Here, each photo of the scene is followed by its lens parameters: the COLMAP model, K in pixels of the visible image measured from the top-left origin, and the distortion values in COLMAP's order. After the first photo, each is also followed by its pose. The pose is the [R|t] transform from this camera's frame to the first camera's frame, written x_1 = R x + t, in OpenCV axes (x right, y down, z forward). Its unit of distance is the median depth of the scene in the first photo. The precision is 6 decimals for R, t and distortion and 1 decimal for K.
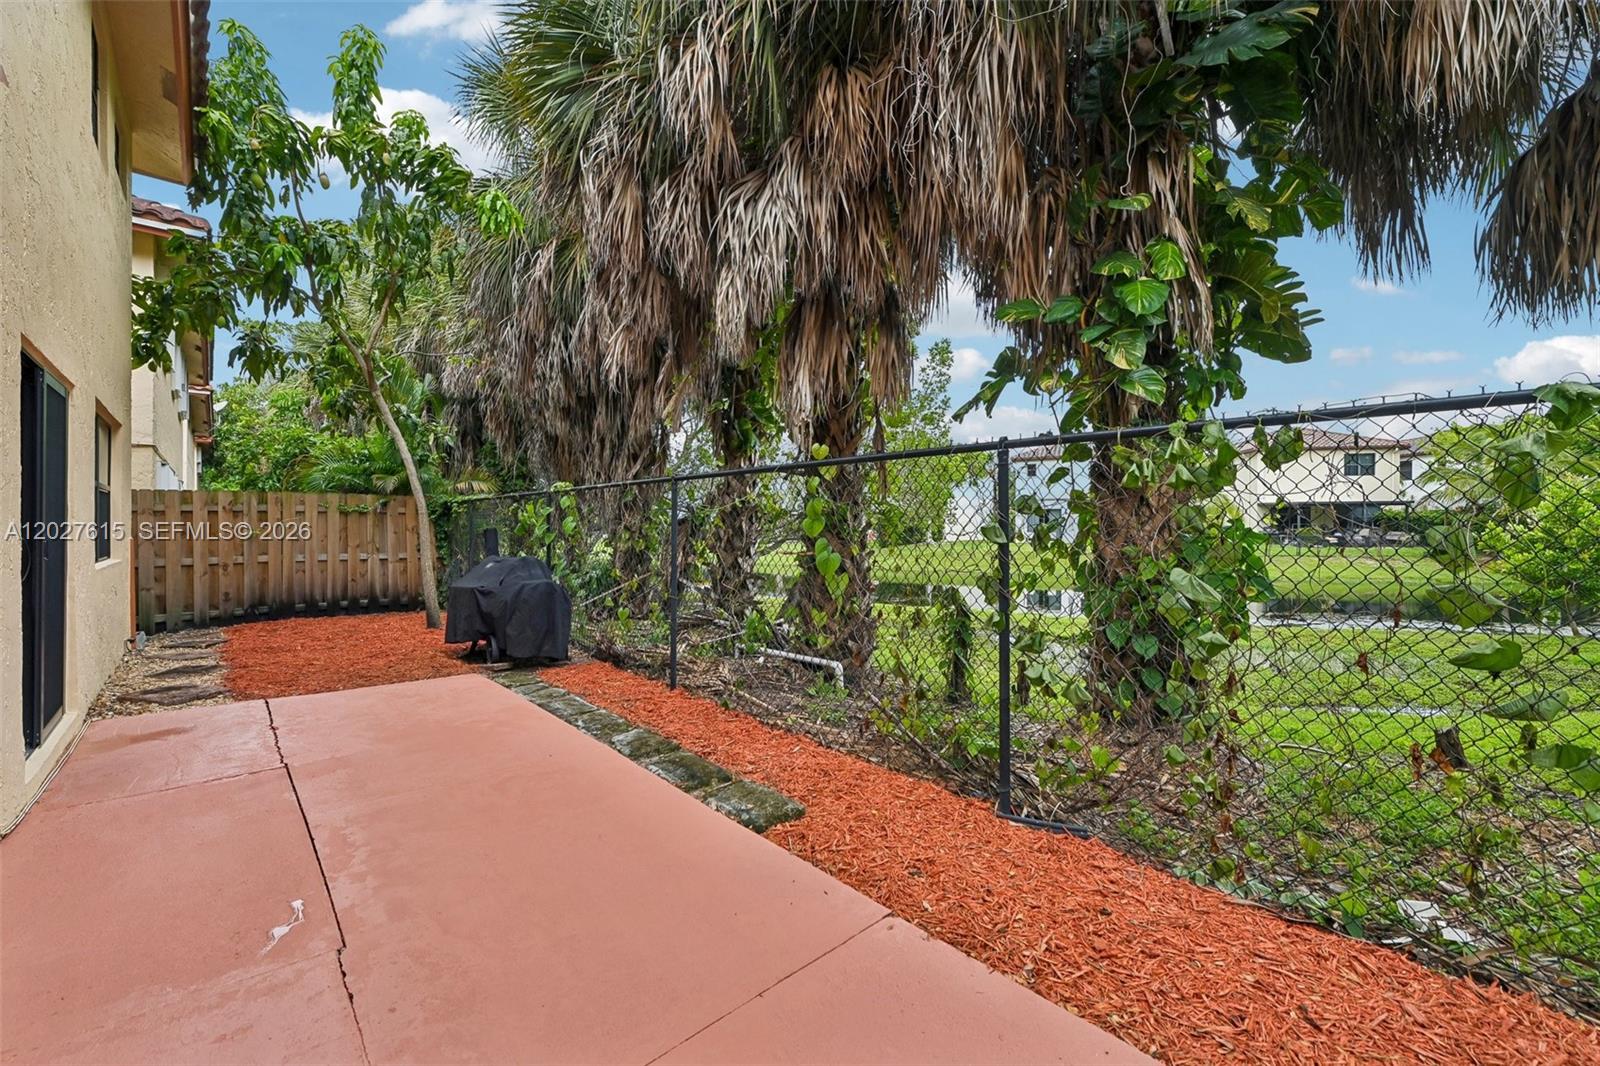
lens RADIAL K [[633.7, 0, 801.2], [0, 633.7, 520.9], [0, 0, 1]] dist [-0.014304, 0.000809]
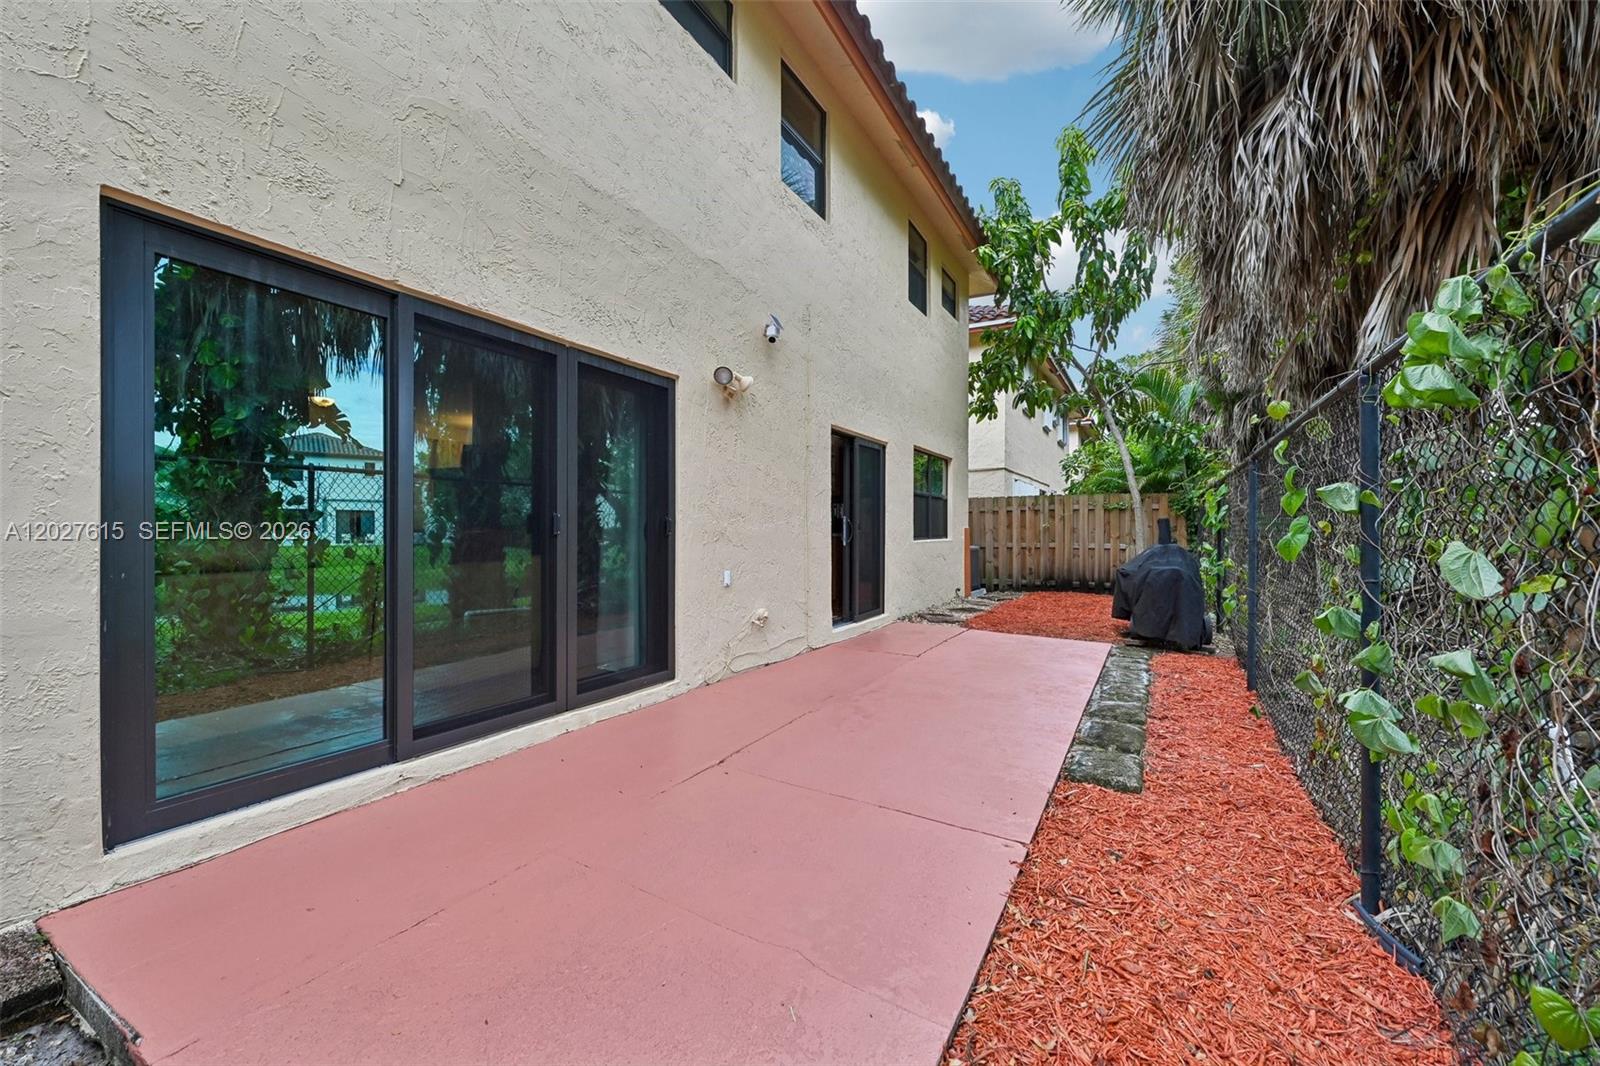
lens RADIAL K [[633.7, 0, 807.3], [0, 633.7, 533.1], [0, 0, 1]] dist [-0.014304, 0.000809]
pose [[0.322030, 0.011616, -0.946658, 0.314971], [0.004488, 0.999895, 0.013796, 0.016734], [0.946719, -0.008691, 0.321944, 0.082395]]
